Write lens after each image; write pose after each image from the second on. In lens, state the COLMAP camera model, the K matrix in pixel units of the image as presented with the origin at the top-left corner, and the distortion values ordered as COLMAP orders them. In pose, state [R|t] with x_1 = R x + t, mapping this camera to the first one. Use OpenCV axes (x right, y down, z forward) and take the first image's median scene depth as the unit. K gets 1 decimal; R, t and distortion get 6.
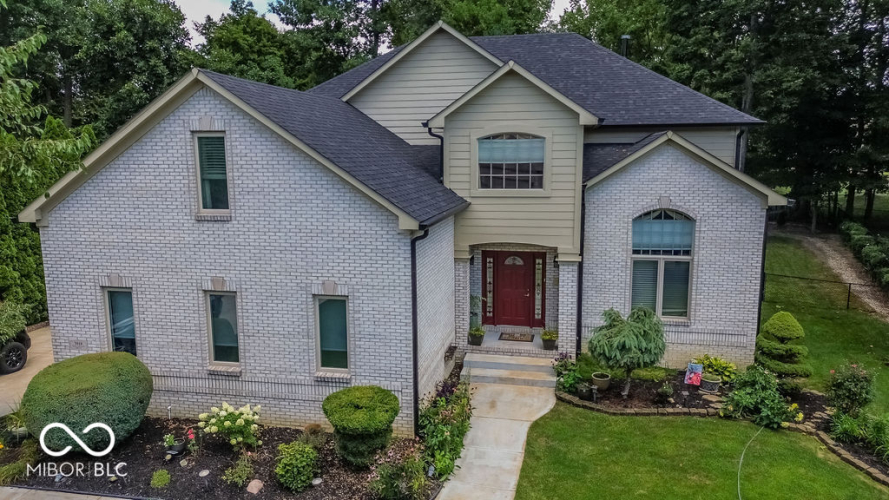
lens RADIAL K [[632.7, 0, 445.3], [0, 632.7, 248.2], [0, 0, 1]] dist [0.039011, -0.005667]
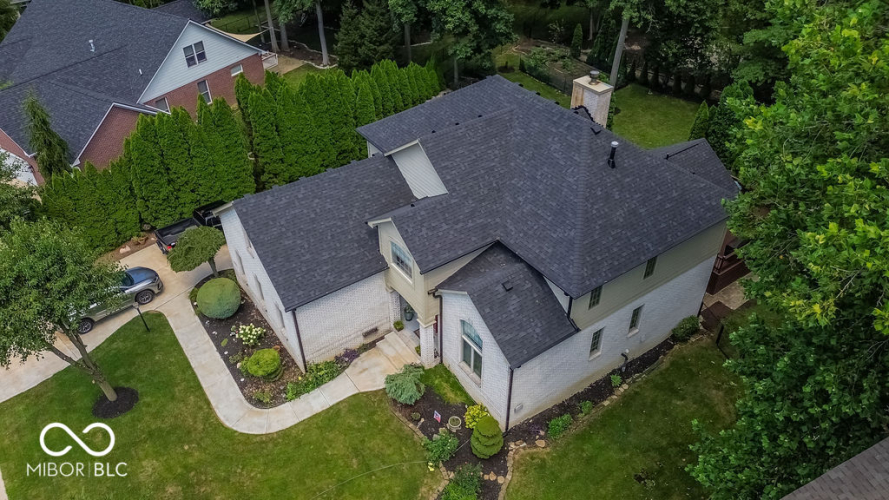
lens RADIAL K [[626.6, 0, 444.5], [0, 626.6, 250.0], [0, 0, 1]] dist [0.085373, -0.091707]
pose [[0.735079, 0.417615, -0.534094, 1.084622], [-0.110163, 0.850874, 0.513691, -1.046586], [0.668972, -0.318765, 0.671465, -0.028841]]
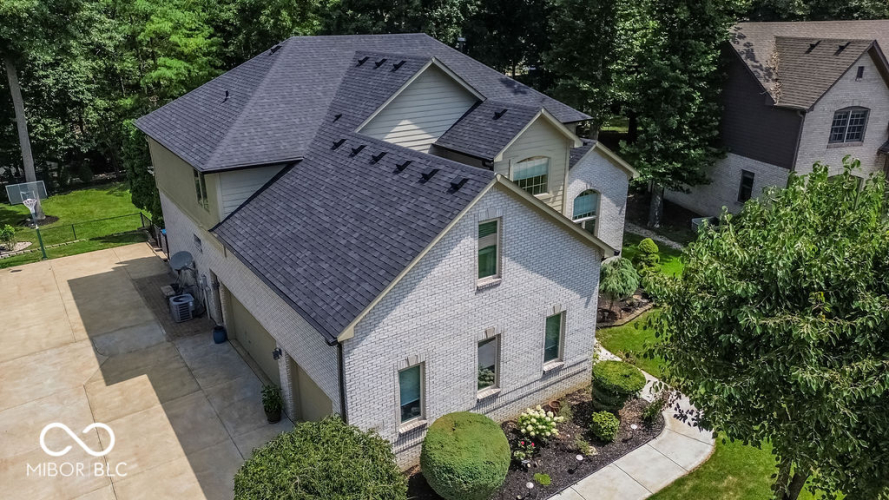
lens RADIAL K [[626.6, 0, 444.5], [0, 626.6, 250.0], [0, 0, 1]] dist [0.085373, -0.091707]
pose [[0.688623, -0.251852, 0.679977, -1.012528], [0.117378, 0.964094, 0.238213, -0.338167], [-0.715556, -0.084225, 0.693459, 0.179713]]
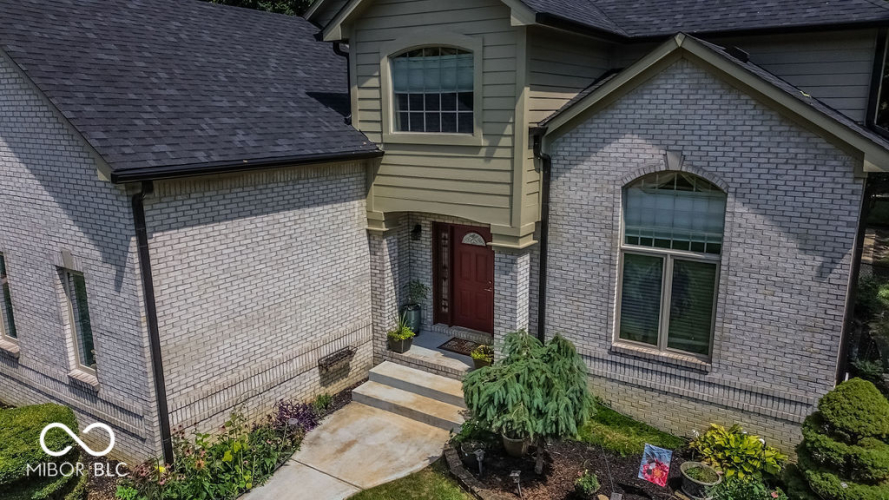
lens RADIAL K [[632.7, 0, 445.3], [0, 632.7, 248.2], [0, 0, 1]] dist [0.039011, -0.005667]
pose [[0.929956, 0.084327, -0.357870, 0.377574], [-0.061078, 0.995251, 0.075800, -0.023893], [0.362562, -0.048633, 0.930690, 0.385870]]
